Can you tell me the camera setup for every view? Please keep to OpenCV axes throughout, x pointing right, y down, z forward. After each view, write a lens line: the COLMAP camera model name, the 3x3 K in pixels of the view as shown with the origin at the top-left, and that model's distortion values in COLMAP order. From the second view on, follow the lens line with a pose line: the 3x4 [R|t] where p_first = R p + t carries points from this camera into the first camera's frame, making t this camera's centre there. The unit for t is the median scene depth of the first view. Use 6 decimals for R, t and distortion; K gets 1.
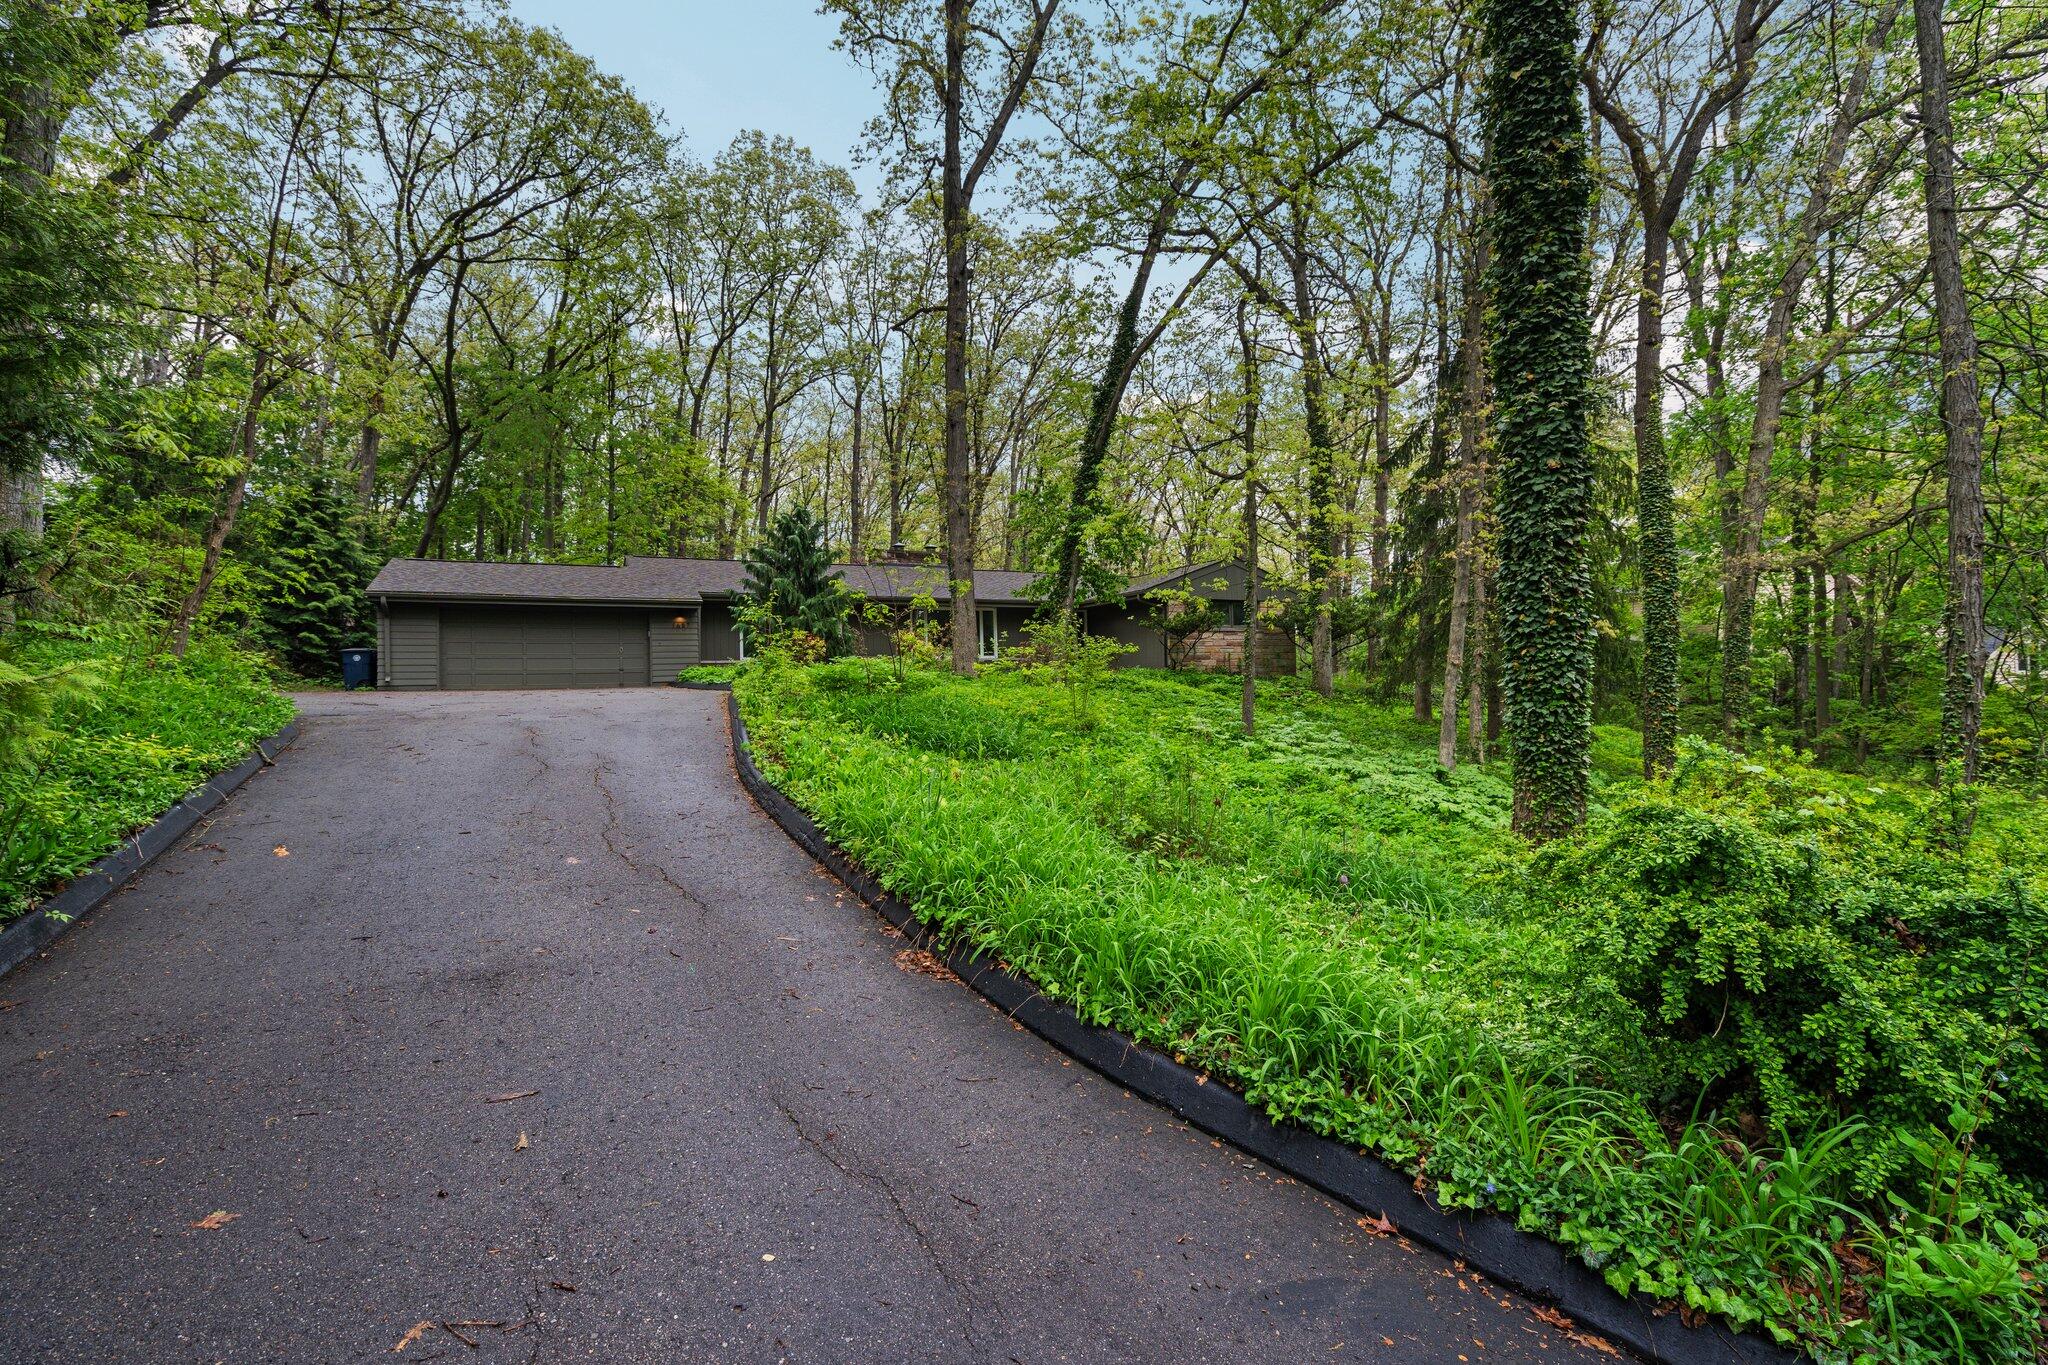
lens RADIAL K [[898.9, 0, 1020.3], [0, 898.9, 682.4], [0, 0, 1]] dist [-0.005124, 0.001222]
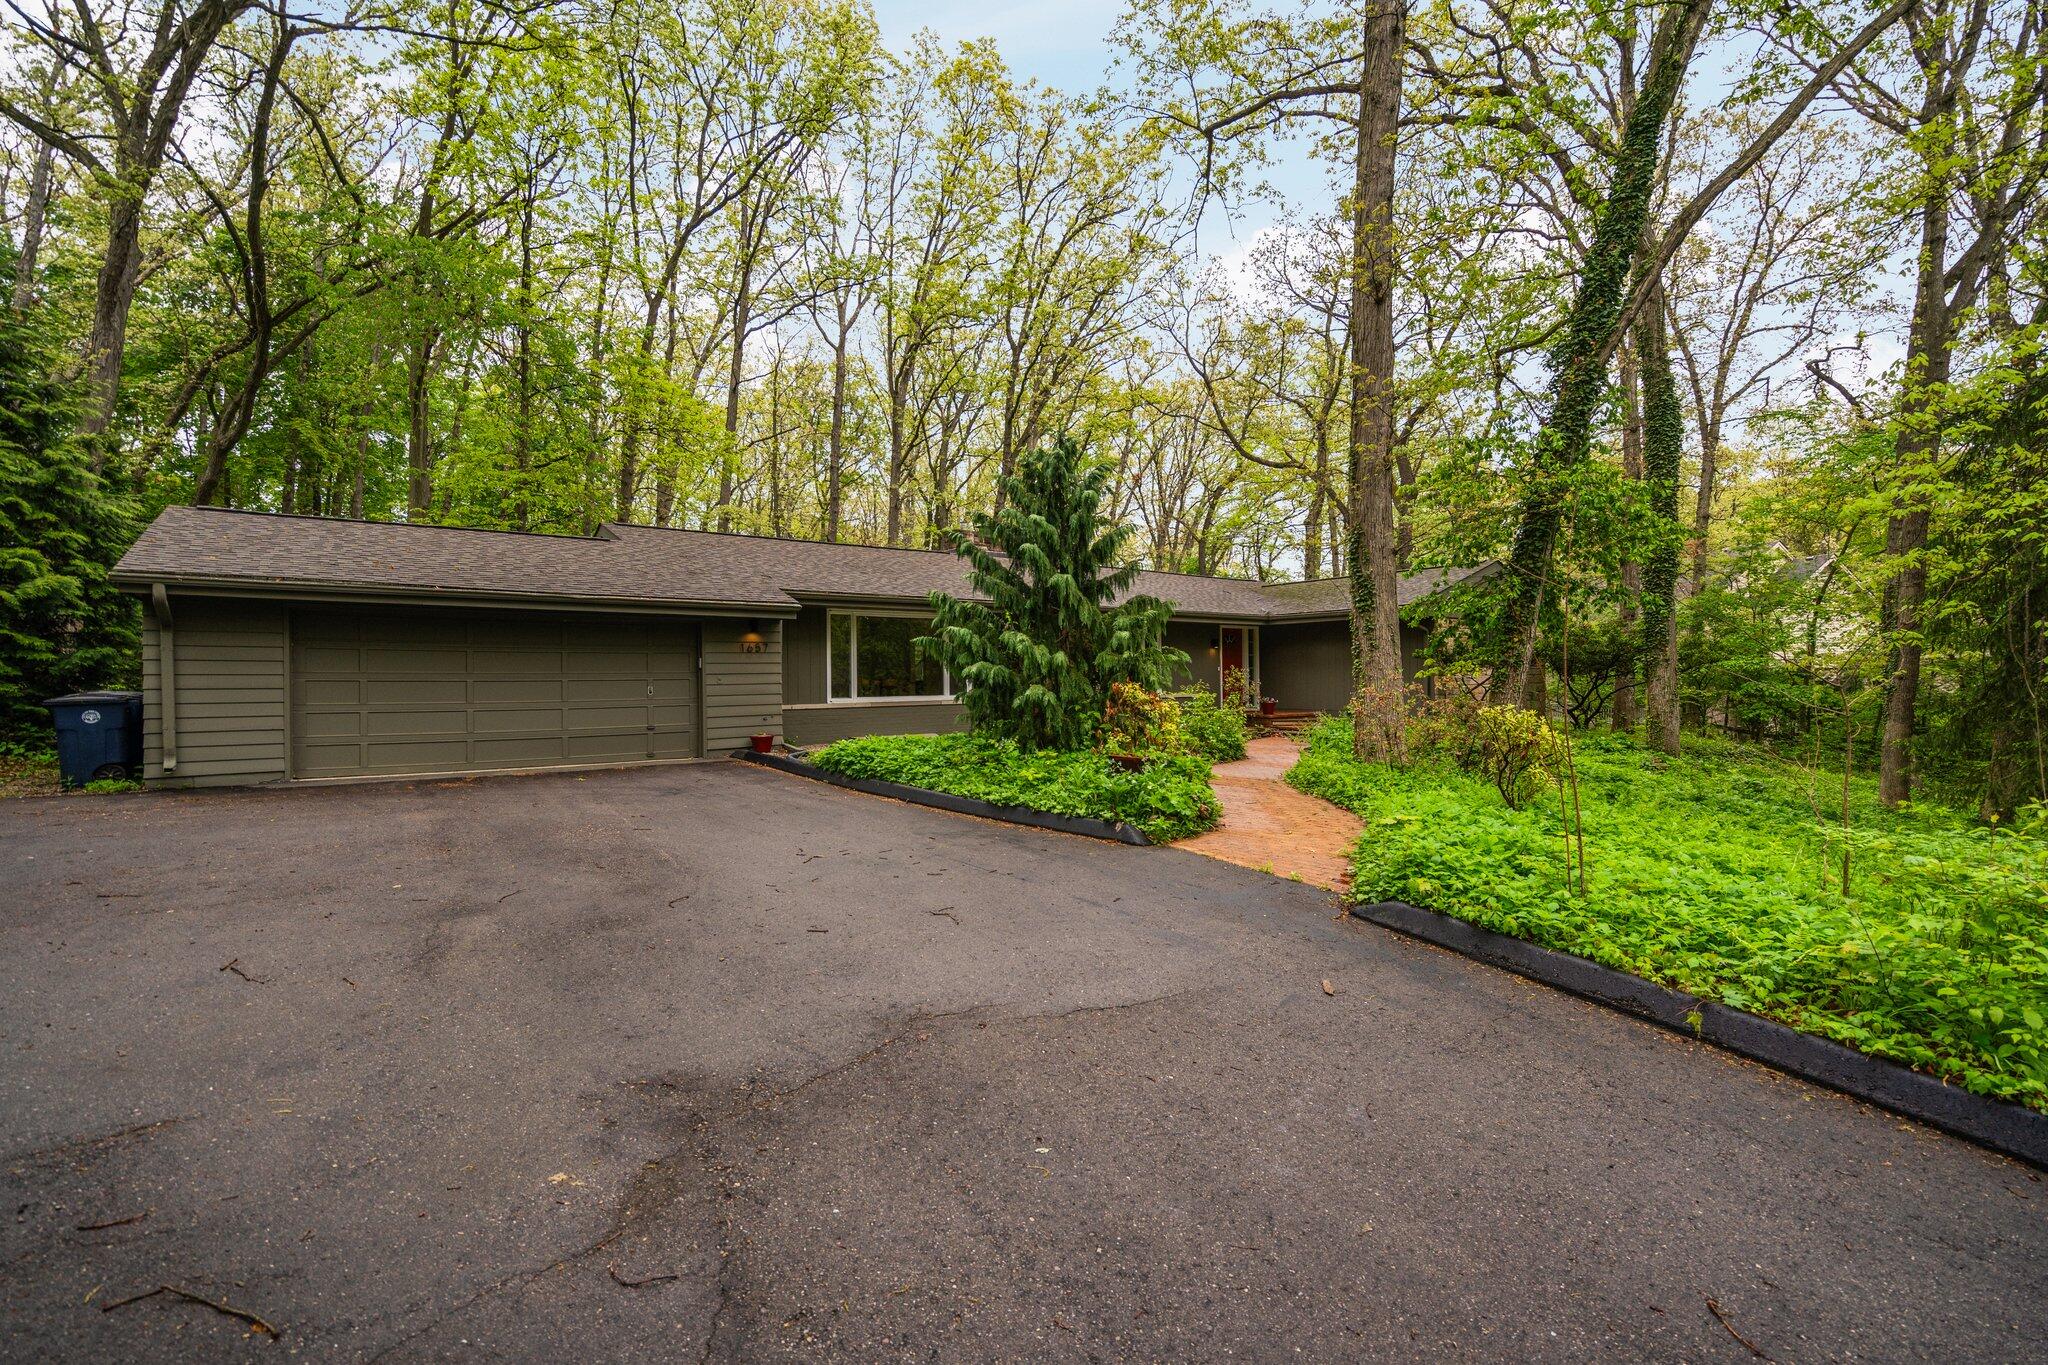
lens RADIAL K [[898.9, 0, 1031.1], [0, 898.9, 695.8], [0, 0, 1]] dist [-0.005124, 0.001222]
pose [[0.984455, 0.010076, 0.175345, -0.336255], [-0.013722, 0.999714, 0.019590, -0.051437], [-0.175098, -0.021691, 0.984312, 0.450777]]
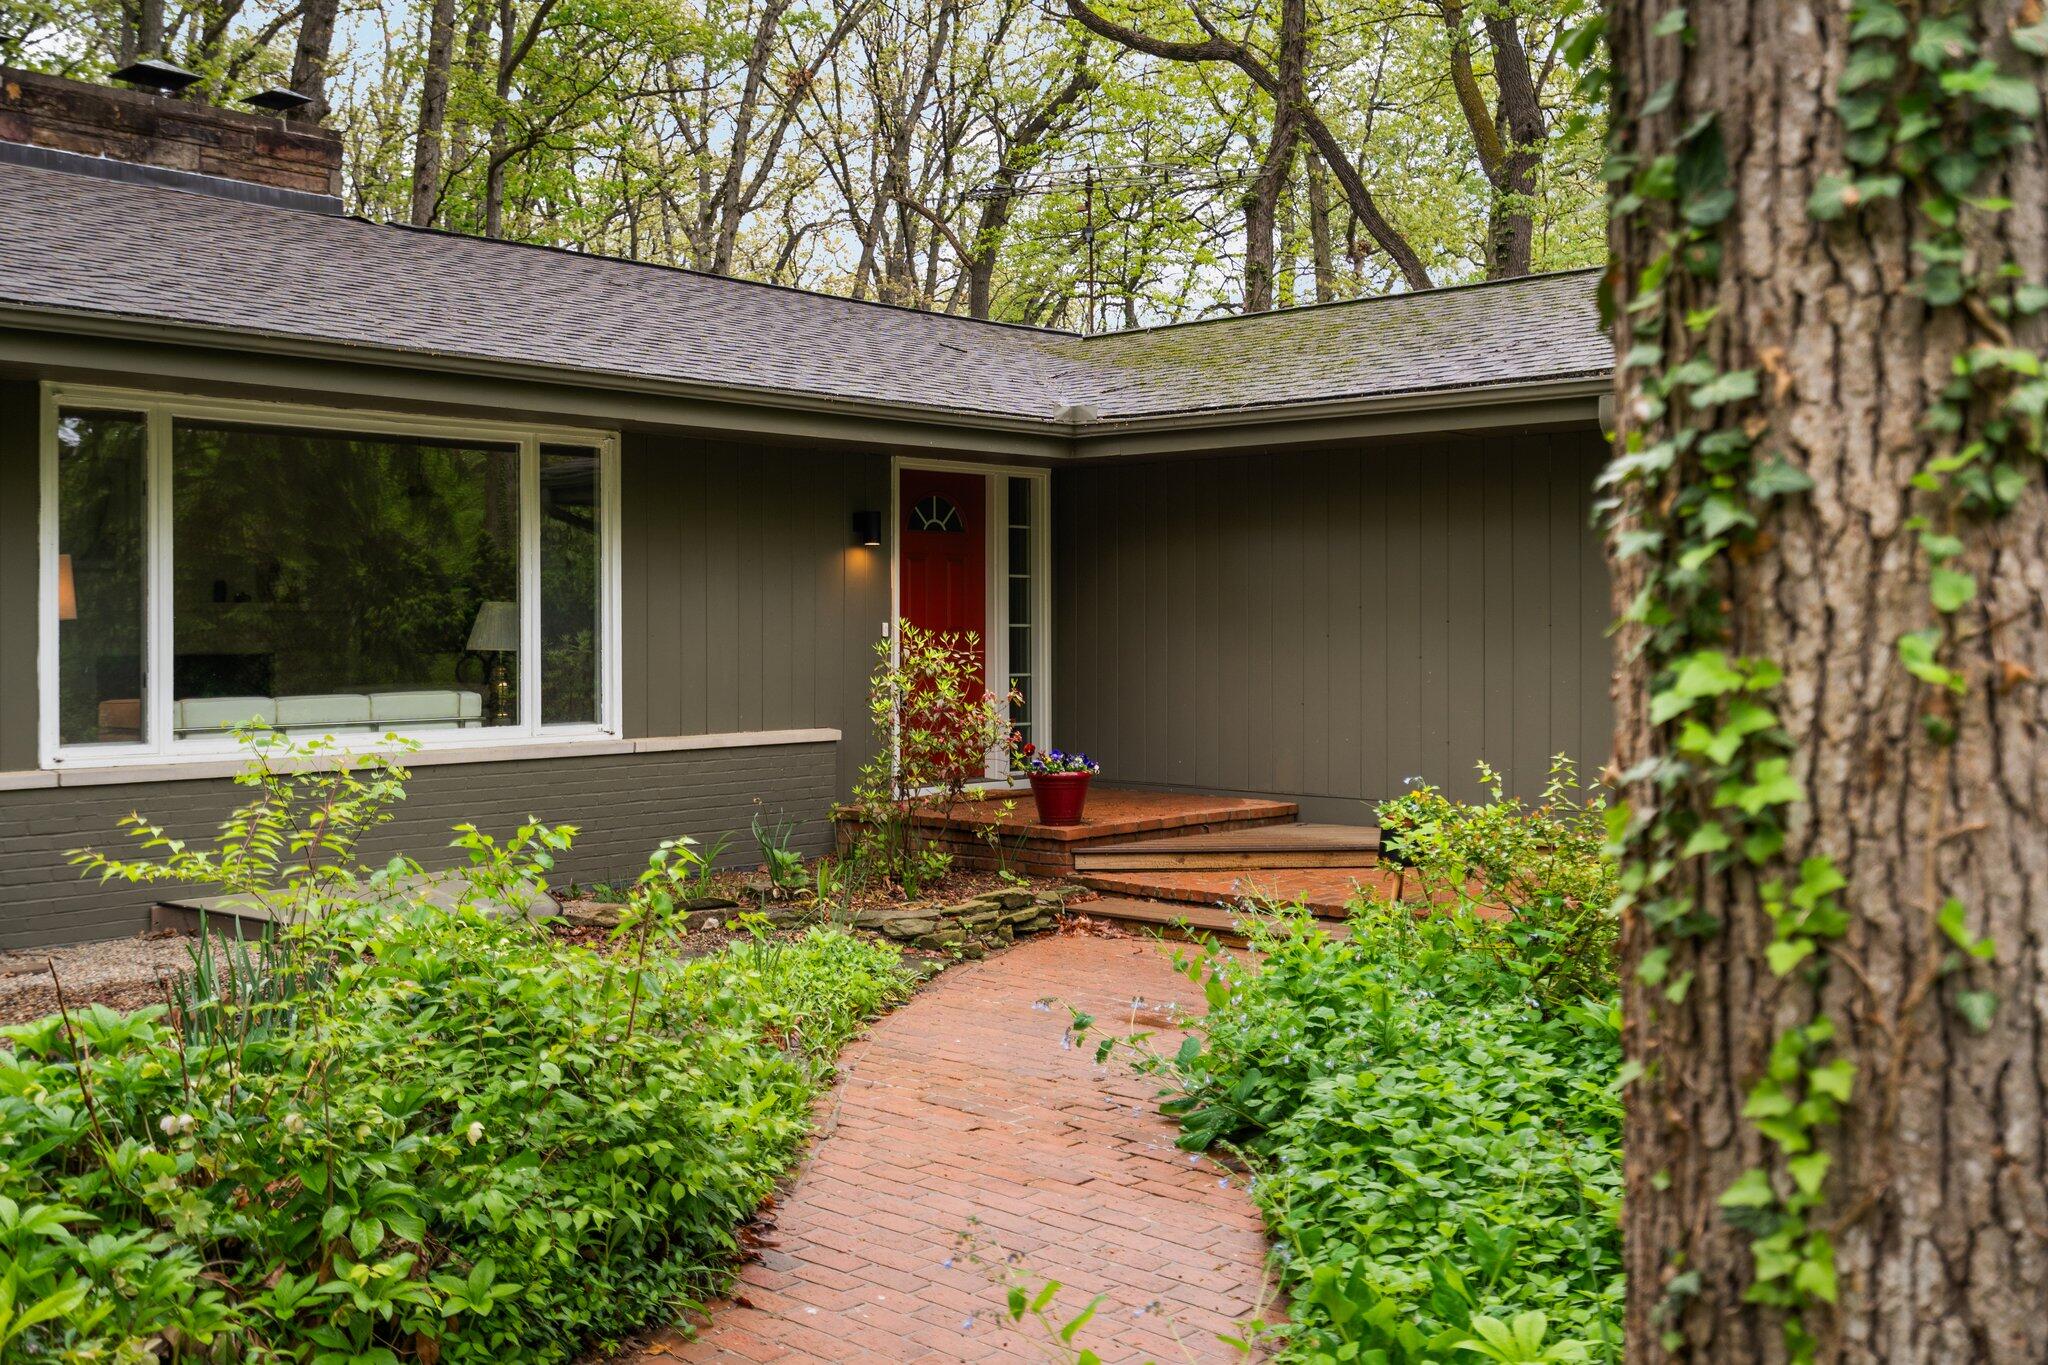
lens RADIAL K [[1968.7, 0, 1028.0], [0, 1968.7, 673.1], [0, 0, 1]] dist [0.003843, 0.000000]
pose [[0.934980, 0.013226, 0.354453, -0.104479], [-0.023217, 0.999444, 0.023948, -0.068718], [-0.353939, -0.030620, 0.934767, 0.906766]]
